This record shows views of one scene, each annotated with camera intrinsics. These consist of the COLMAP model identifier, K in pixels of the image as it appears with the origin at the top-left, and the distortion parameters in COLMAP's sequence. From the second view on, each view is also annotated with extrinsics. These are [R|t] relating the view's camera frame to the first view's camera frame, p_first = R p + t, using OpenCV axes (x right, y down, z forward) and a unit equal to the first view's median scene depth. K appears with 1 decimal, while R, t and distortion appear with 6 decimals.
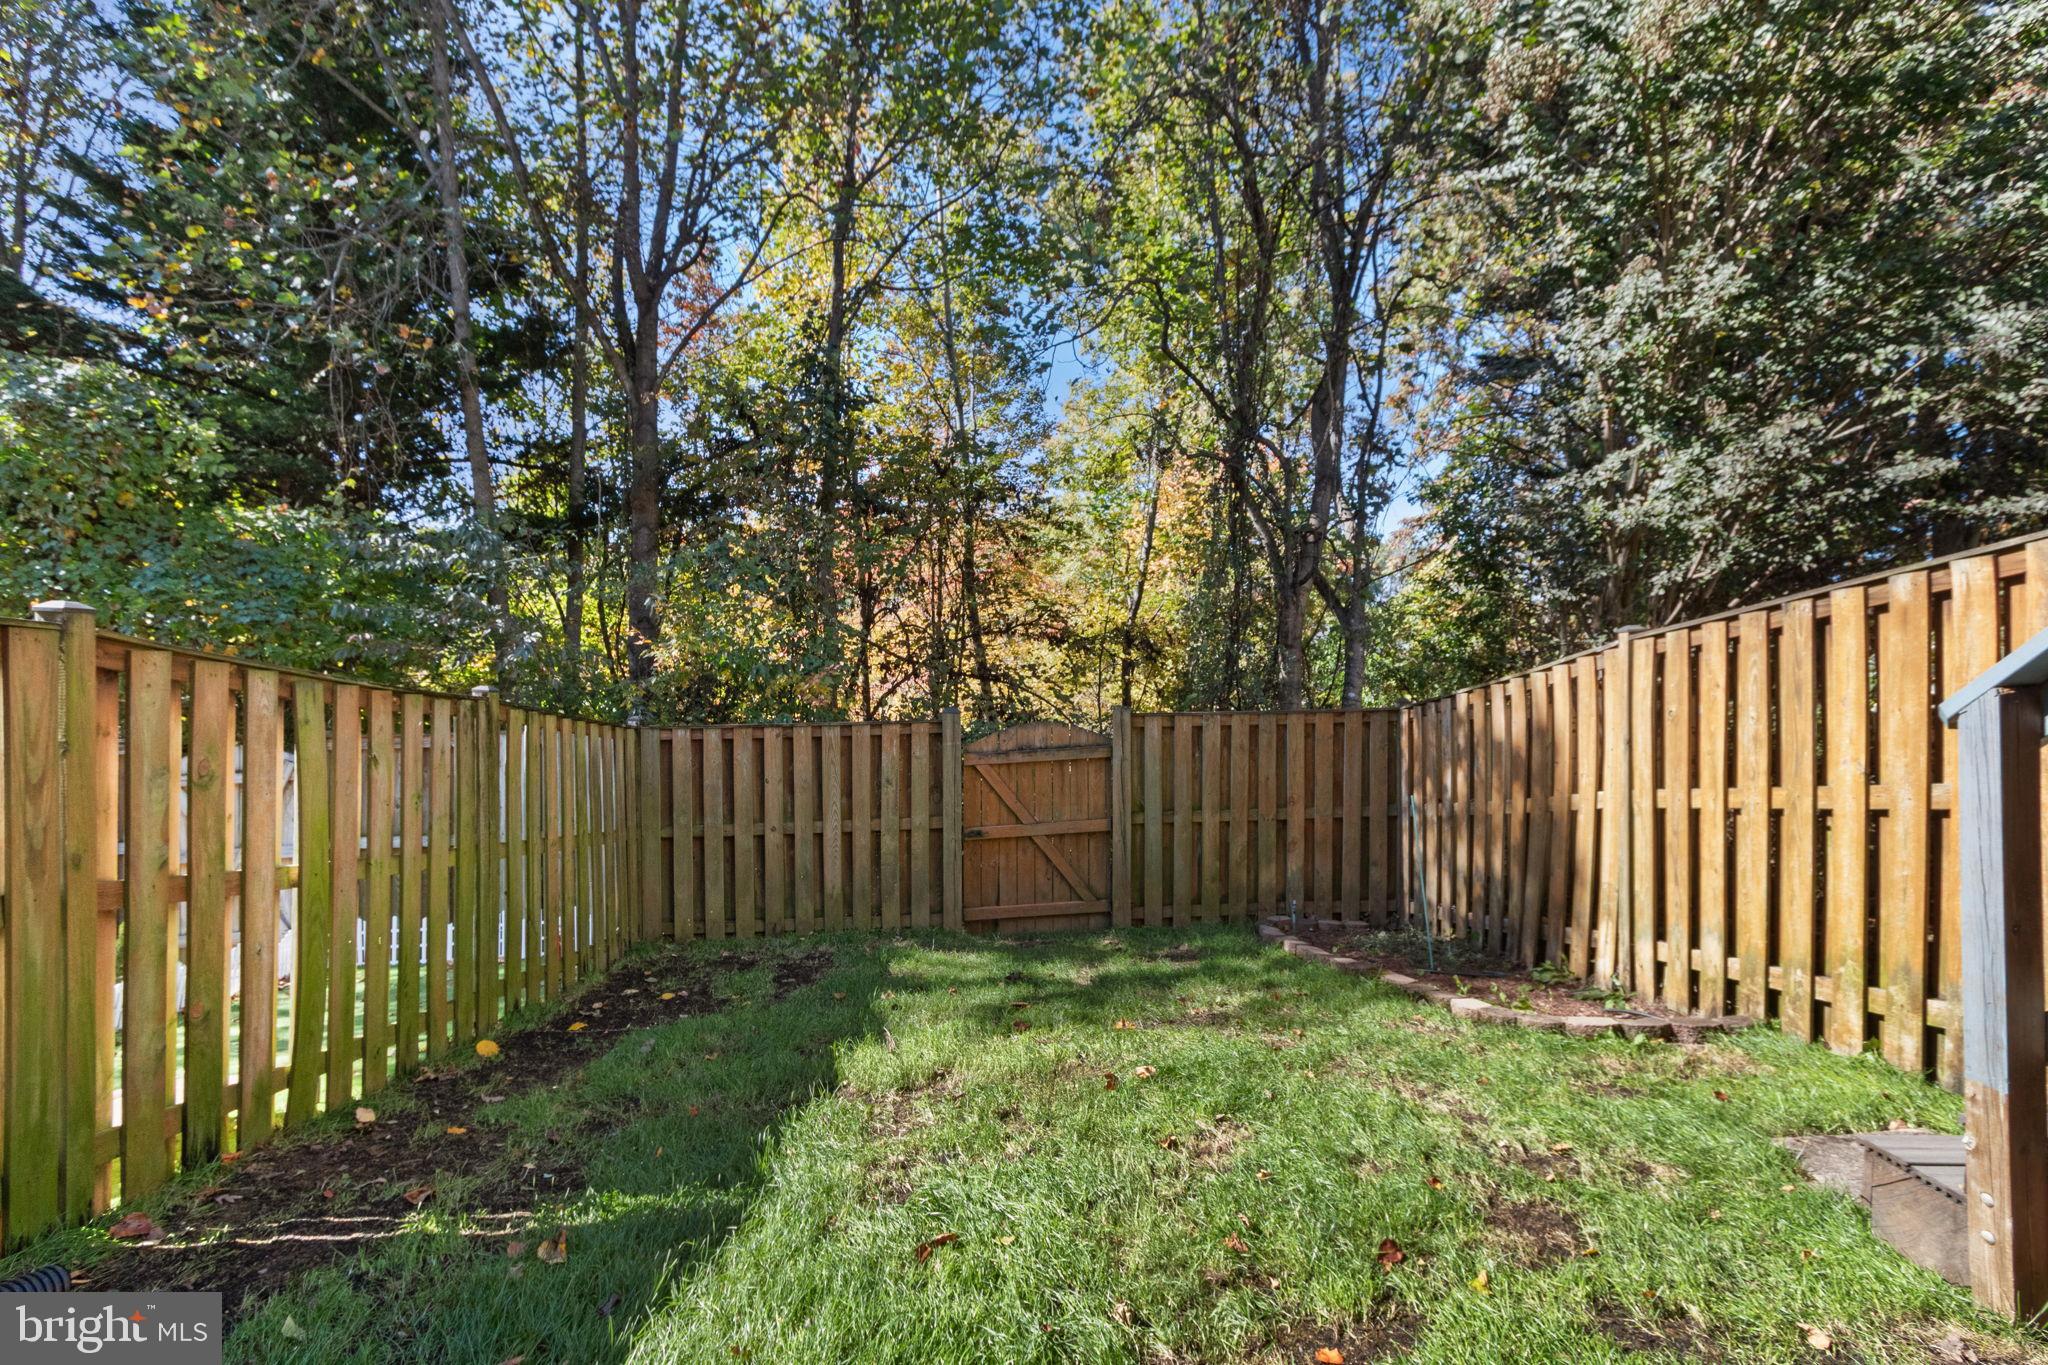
lens RADIAL K [[1016.0, 0, 1025.2], [0, 1016.0, 686.2], [0, 0, 1]] dist [0.007197, -0.000299]
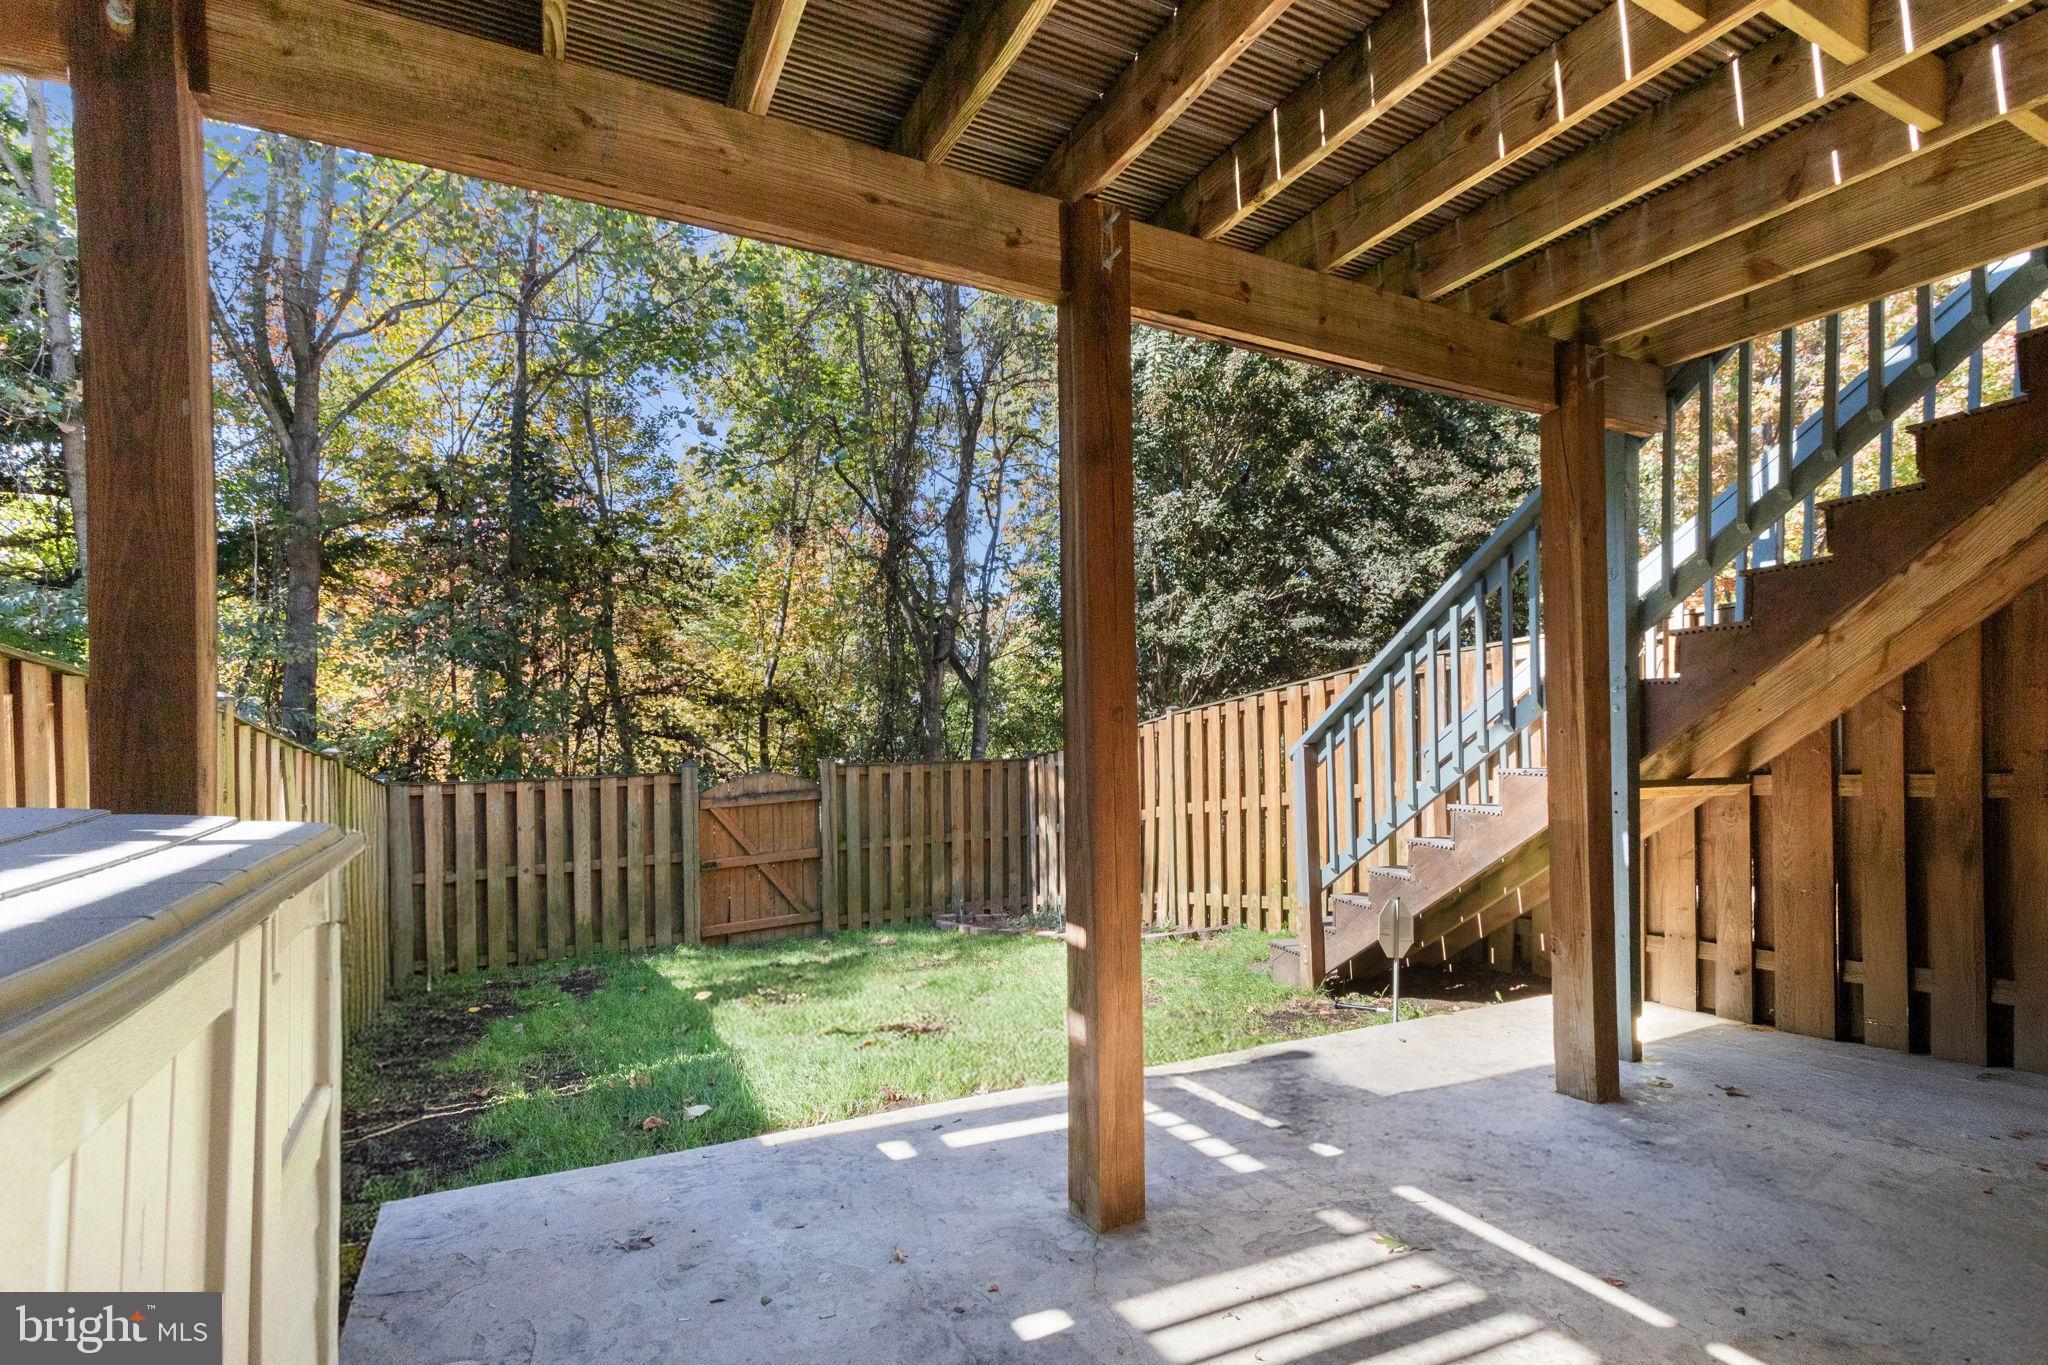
lens RADIAL K [[966.4, 0, 1017.5], [0, 966.4, 675.5], [0, 0, 1]] dist [0.004234, -0.000576]
pose [[0.926125, 0.018521, 0.376761, -0.210669], [0.006893, 0.997796, -0.065994, -0.005296], [-0.377153, 0.063716, 0.923957, -0.328846]]
